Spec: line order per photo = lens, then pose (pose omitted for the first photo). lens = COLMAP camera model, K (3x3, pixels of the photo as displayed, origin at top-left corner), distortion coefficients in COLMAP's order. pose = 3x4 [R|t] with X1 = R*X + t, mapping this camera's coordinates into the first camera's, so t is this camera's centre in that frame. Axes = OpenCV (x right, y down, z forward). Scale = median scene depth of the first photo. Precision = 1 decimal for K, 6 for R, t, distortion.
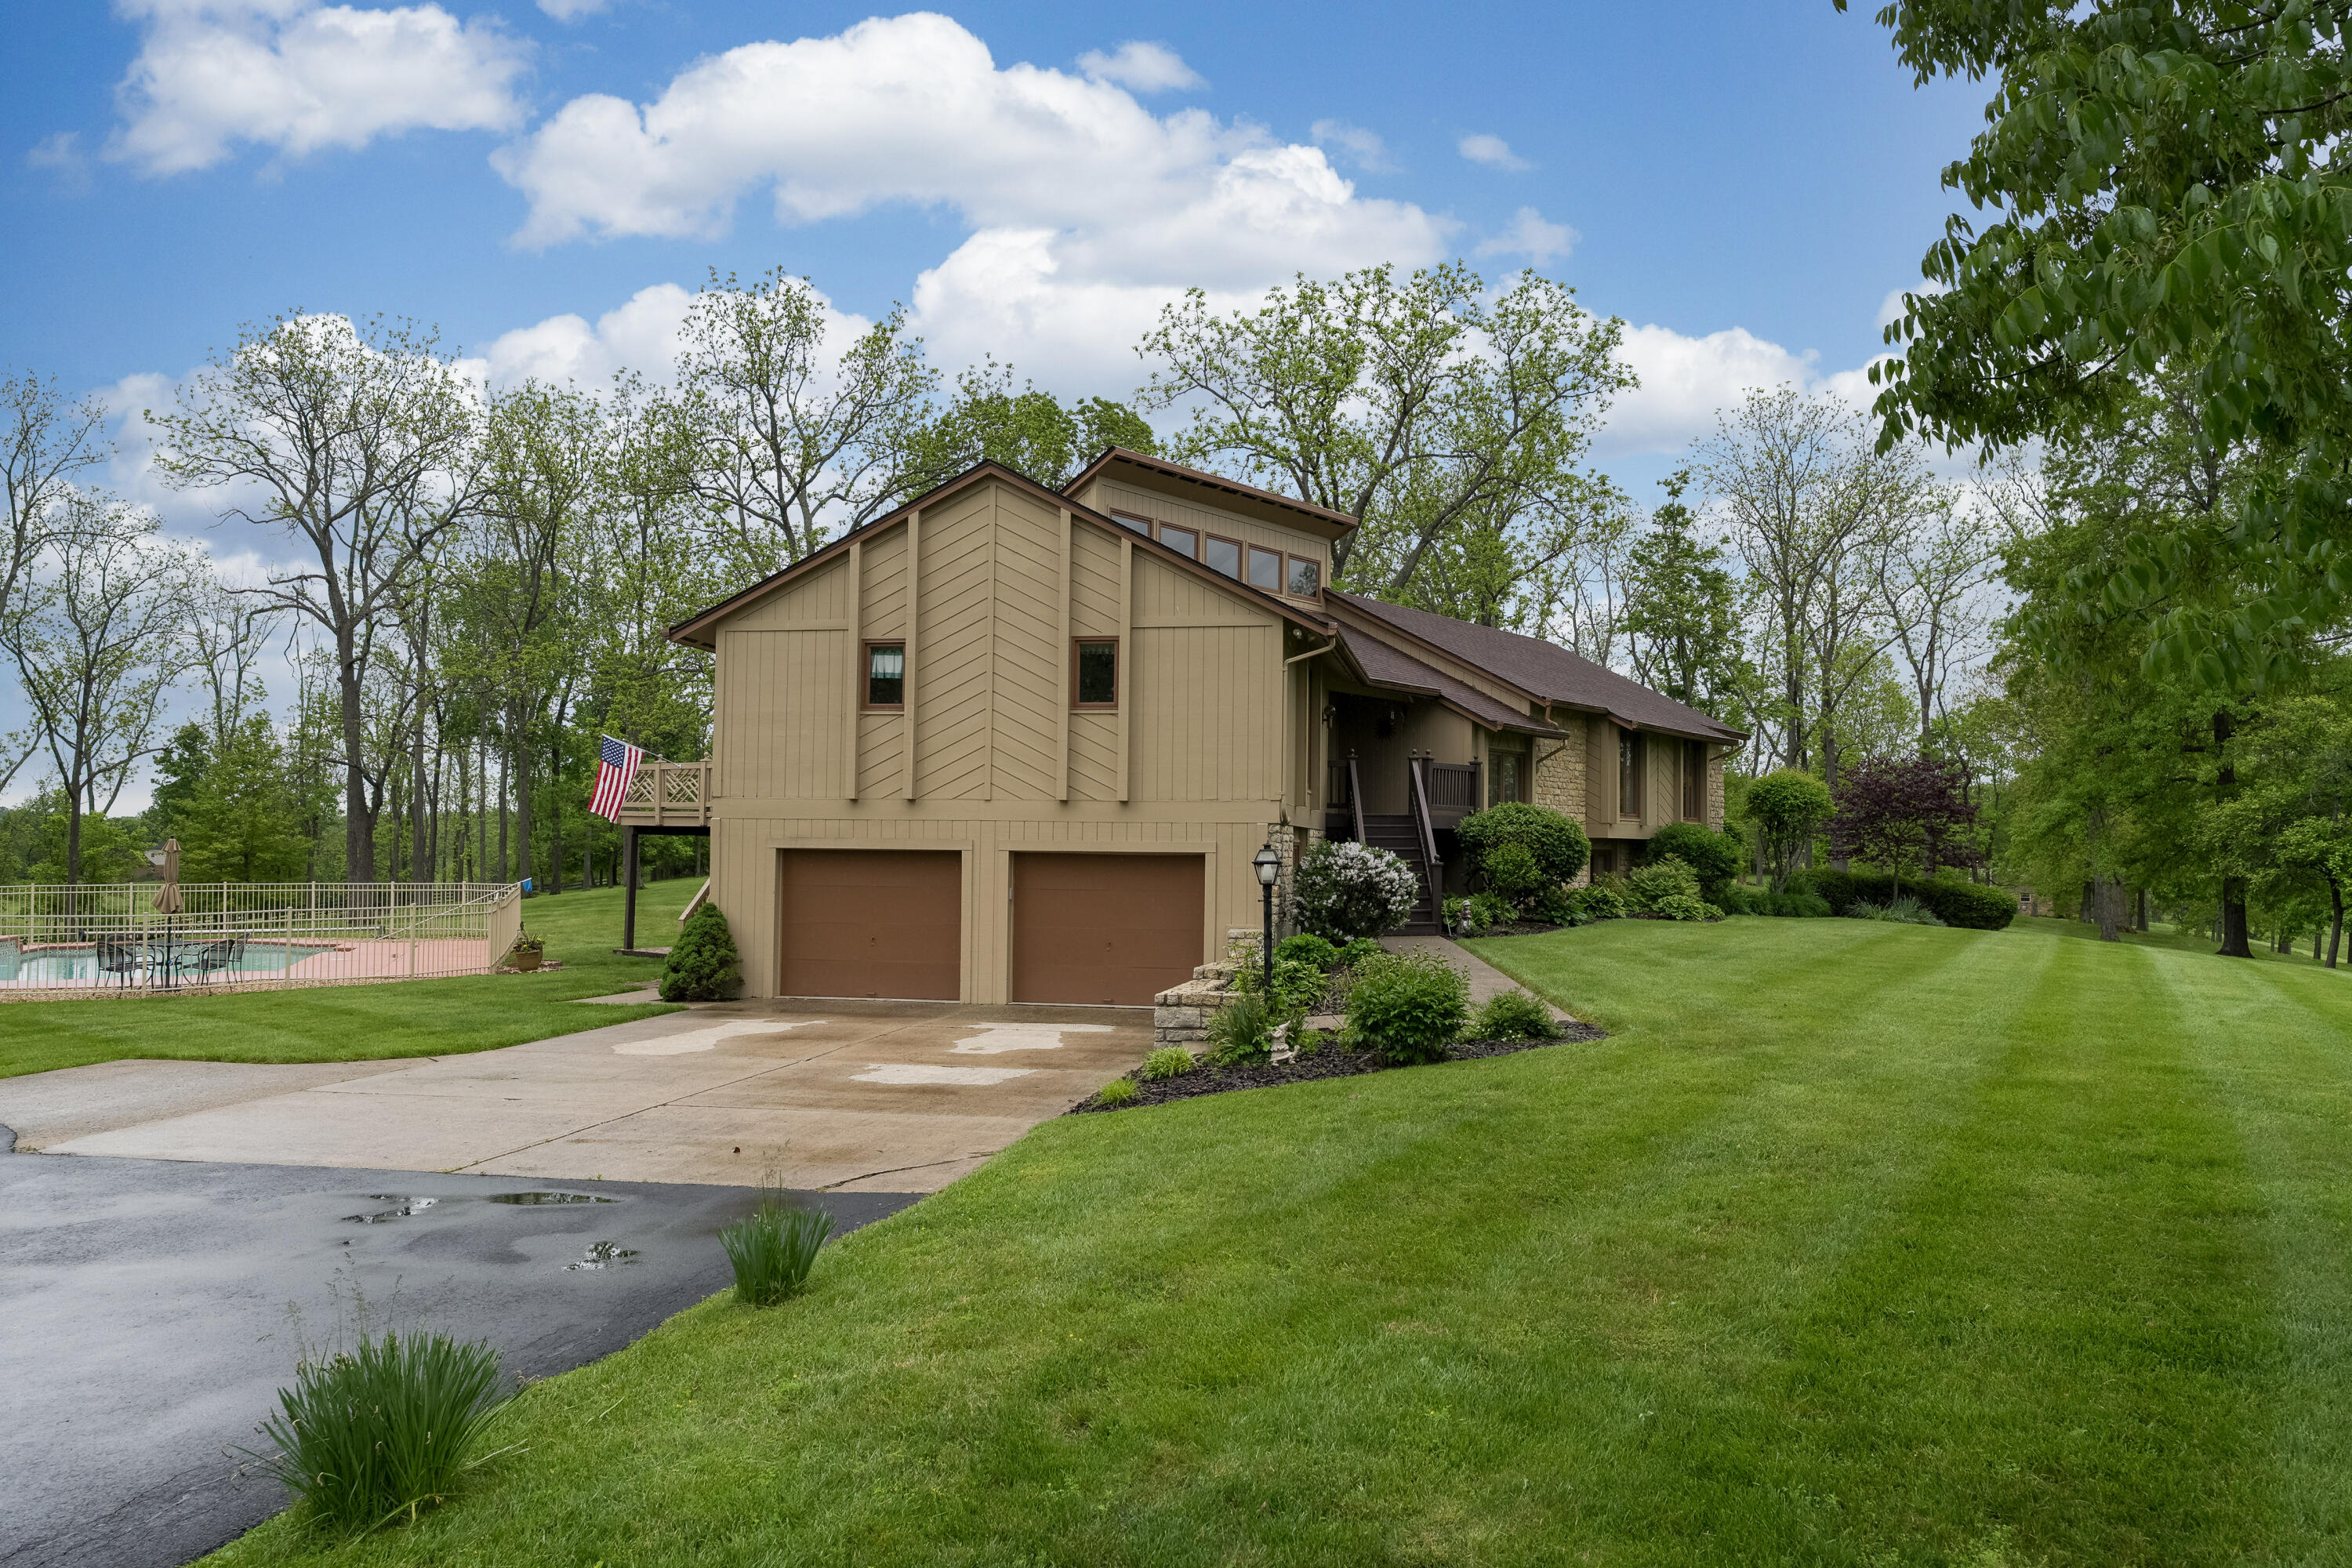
lens RADIAL K [[1613.7, 0, 1170.3], [0, 1613.7, 785.3], [0, 0, 1]] dist [-0.007012, 0.001370]
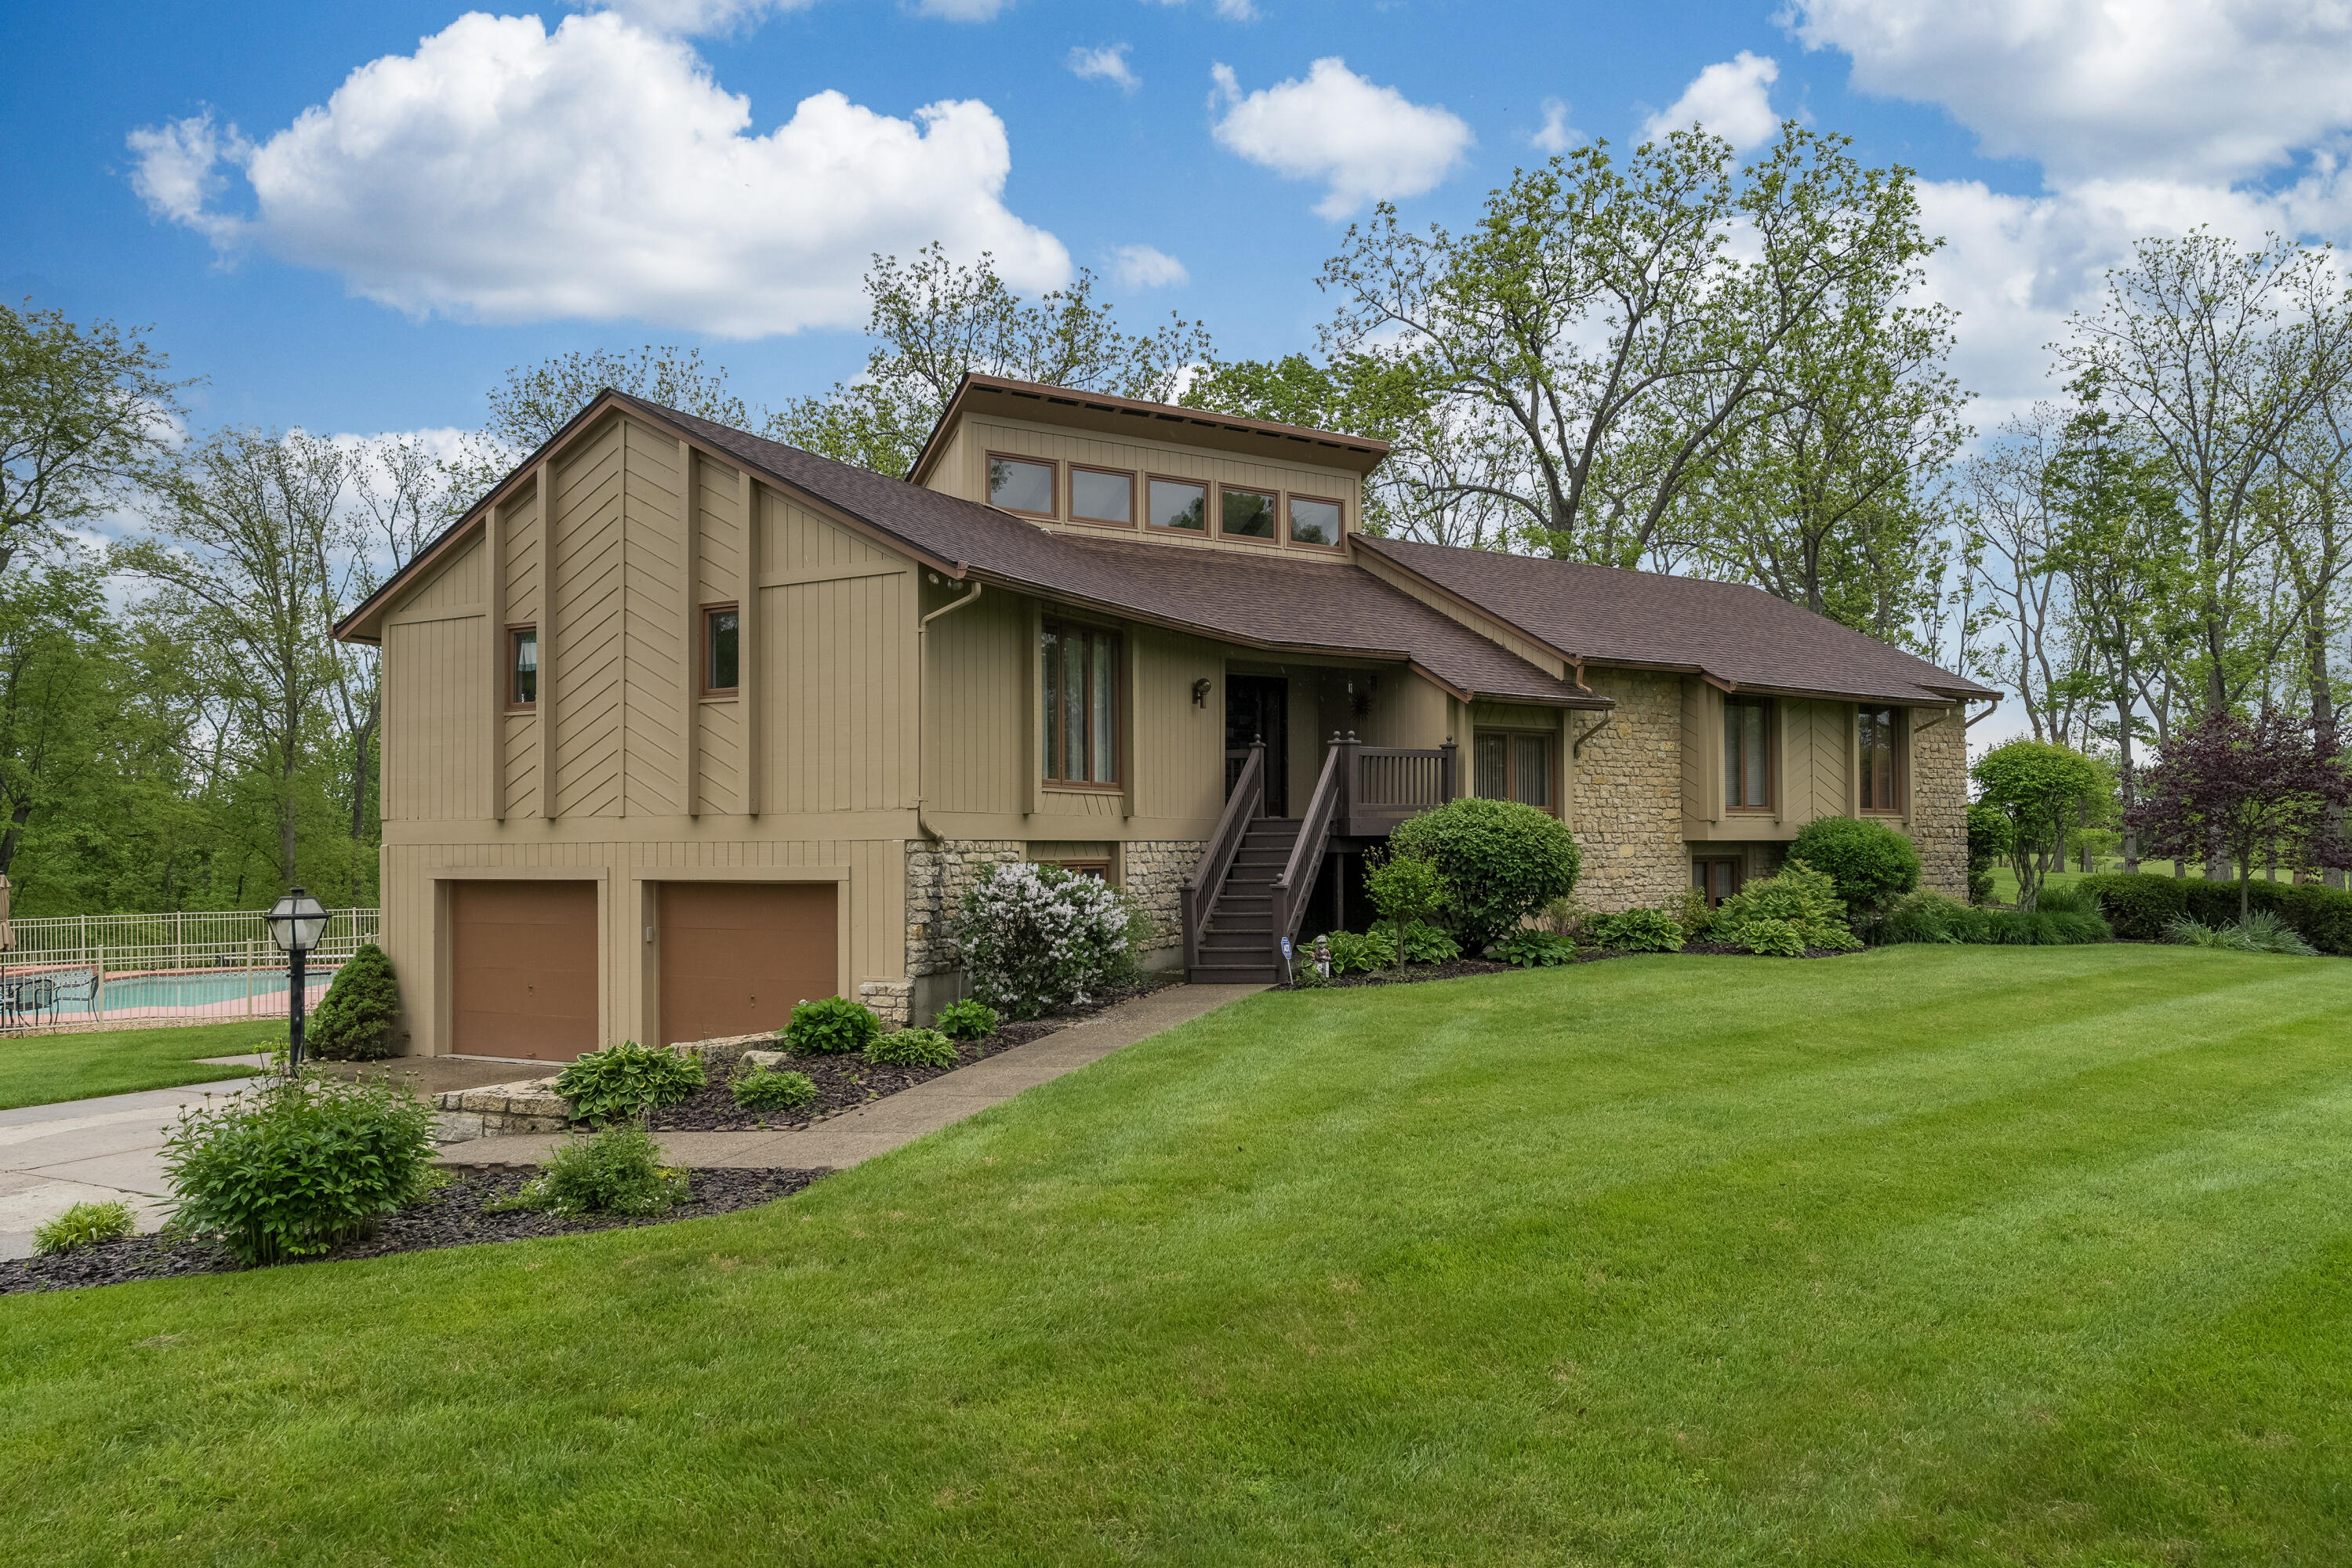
lens RADIAL K [[1613.7, 0, 1192.9], [0, 1613.7, 833.2], [0, 0, 1]] dist [-0.007012, 0.001370]
pose [[0.952990, -0.020168, -0.302330, 0.298983], [0.029135, 0.999258, 0.025180, 0.004010], [0.301598, -0.032805, 0.952871, 0.244670]]
